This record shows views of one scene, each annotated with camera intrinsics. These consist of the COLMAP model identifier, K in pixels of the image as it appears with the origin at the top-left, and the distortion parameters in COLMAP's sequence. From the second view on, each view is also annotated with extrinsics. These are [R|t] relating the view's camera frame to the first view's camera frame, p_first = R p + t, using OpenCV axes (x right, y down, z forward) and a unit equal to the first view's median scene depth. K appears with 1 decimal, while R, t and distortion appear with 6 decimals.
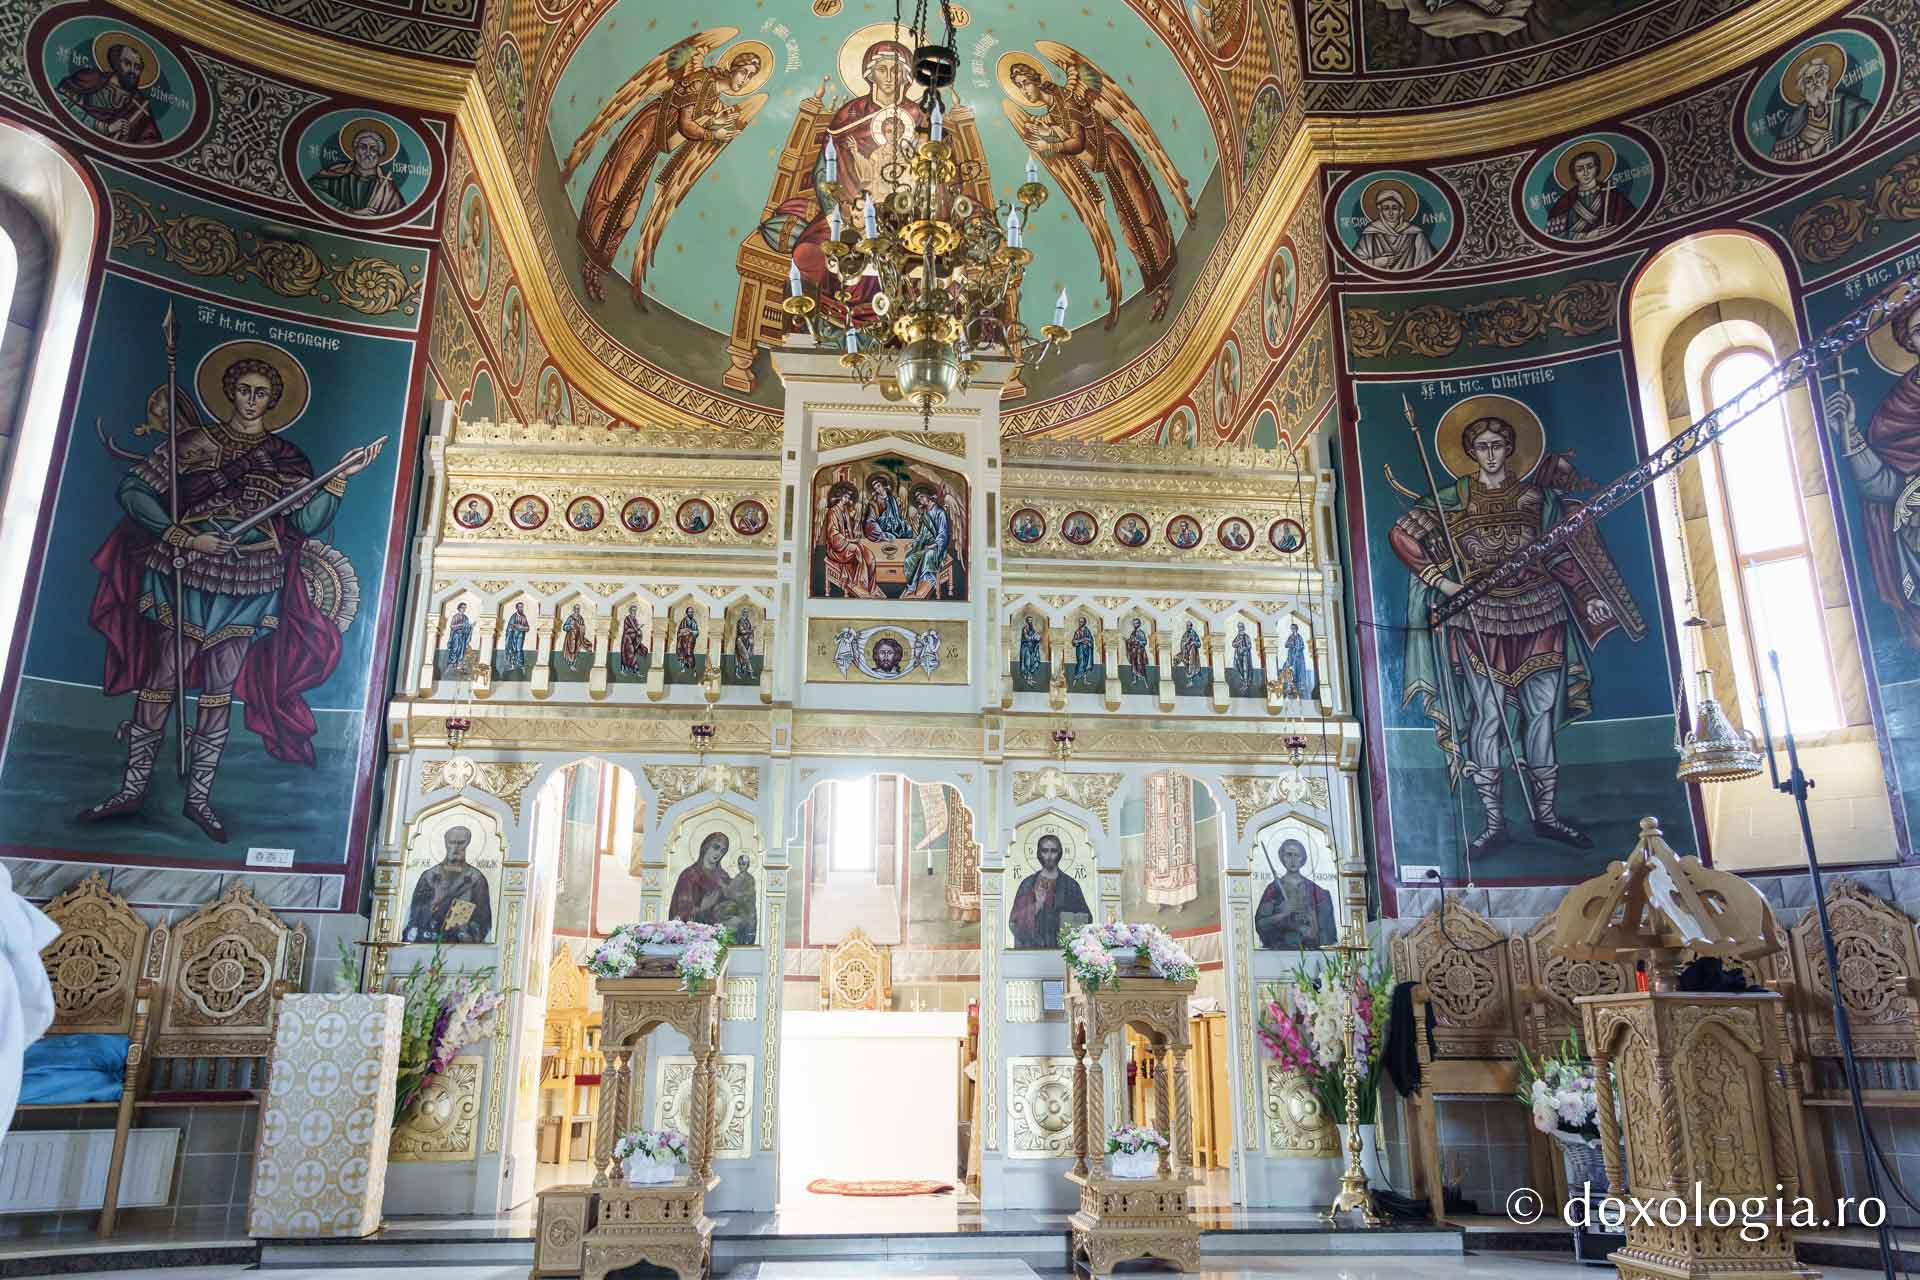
lens RADIAL K [[1374.8, 0, 959.7], [0, 1374.8, 642.0], [0, 0, 1]] dist [-0.004054, 0.016343]
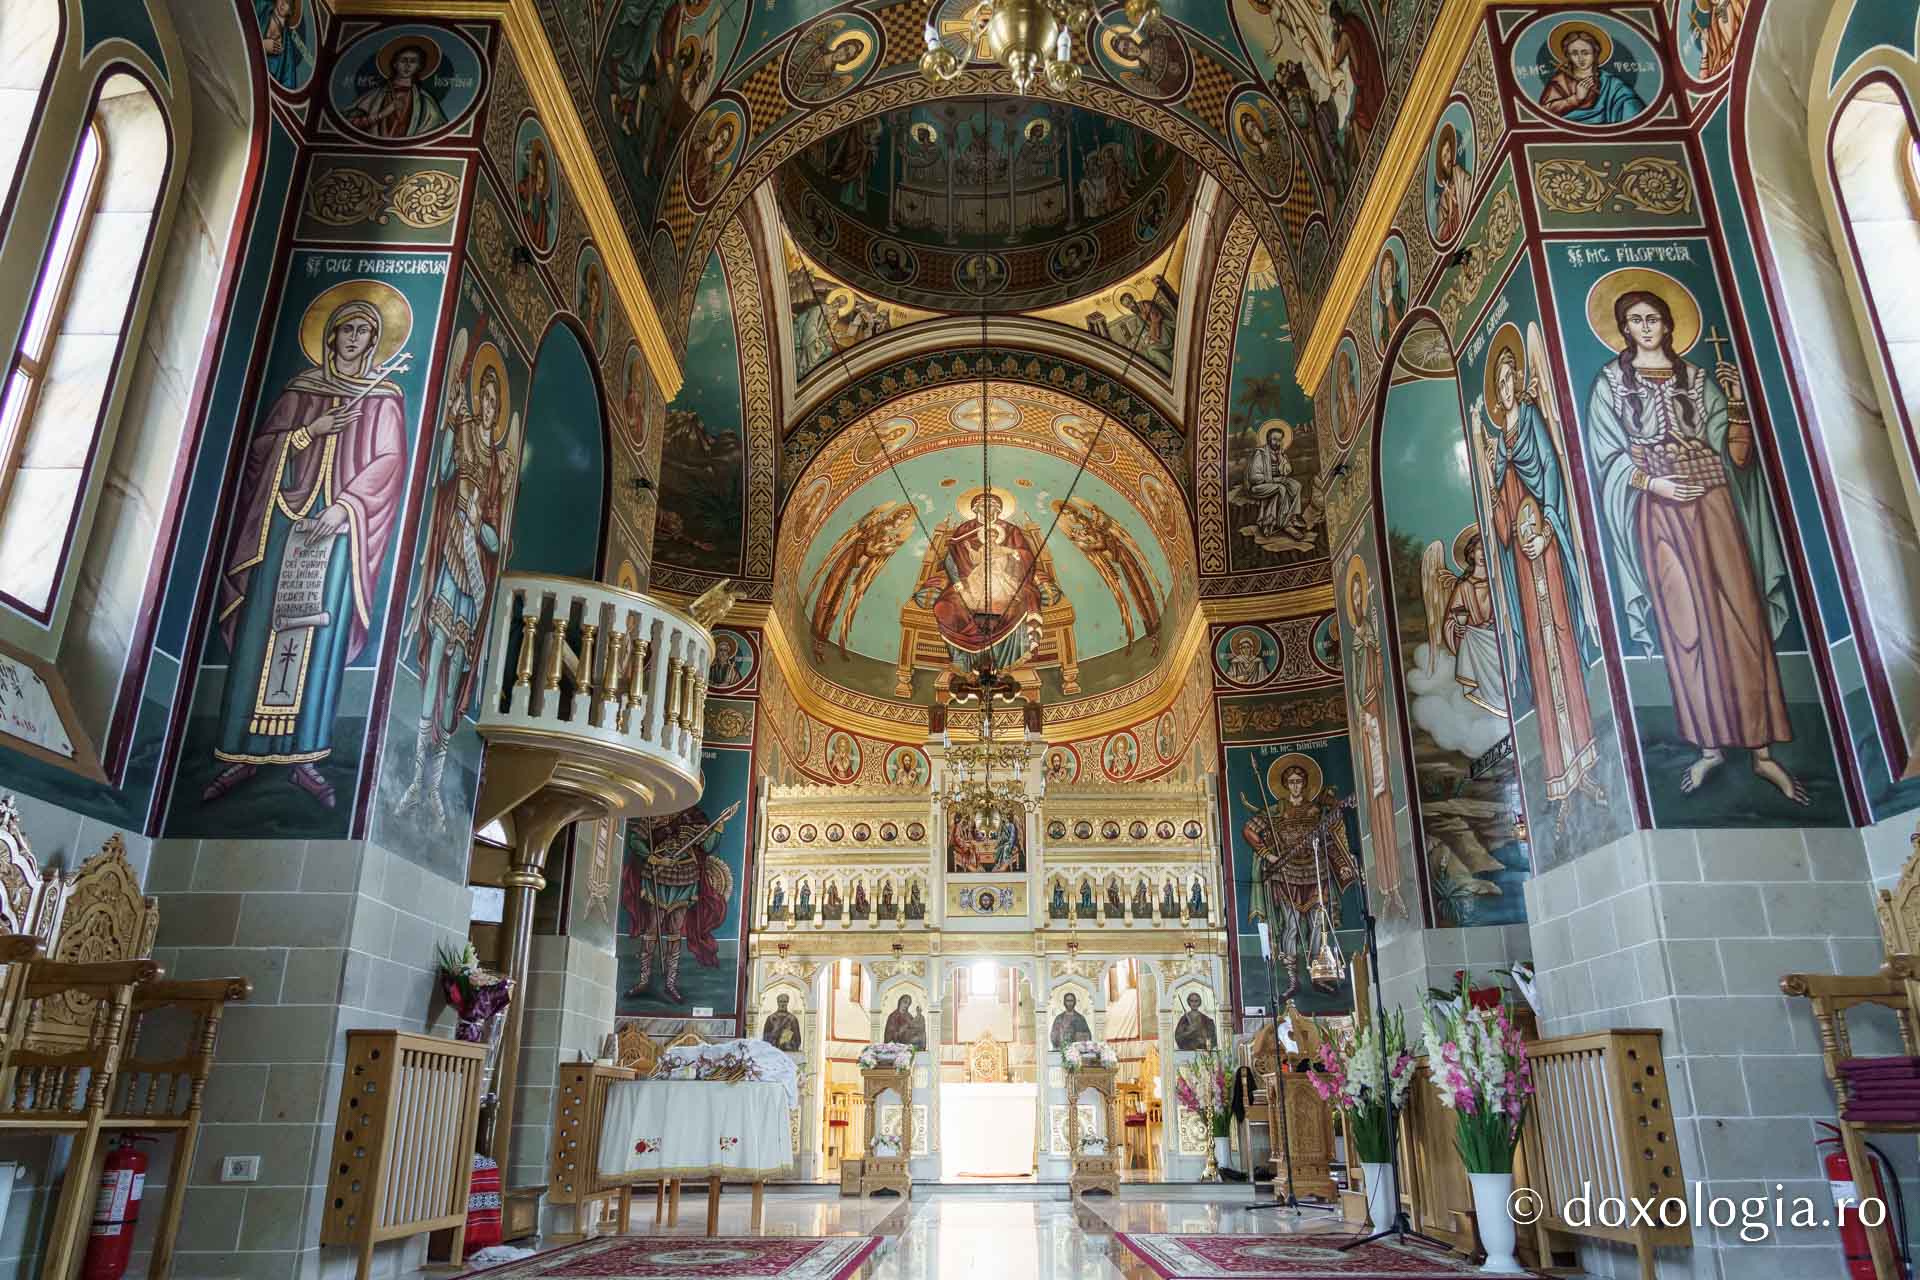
lens RADIAL K [[1374.8, 0, 961.6], [0, 1374.8, 626.0], [0, 0, 1]] dist [-0.004054, 0.016343]
pose [[0.992994, -0.042747, -0.110163, 0.148442], [0.036195, 0.997493, -0.060807, -0.269146], [0.112487, 0.056393, 0.992052, -1.007606]]
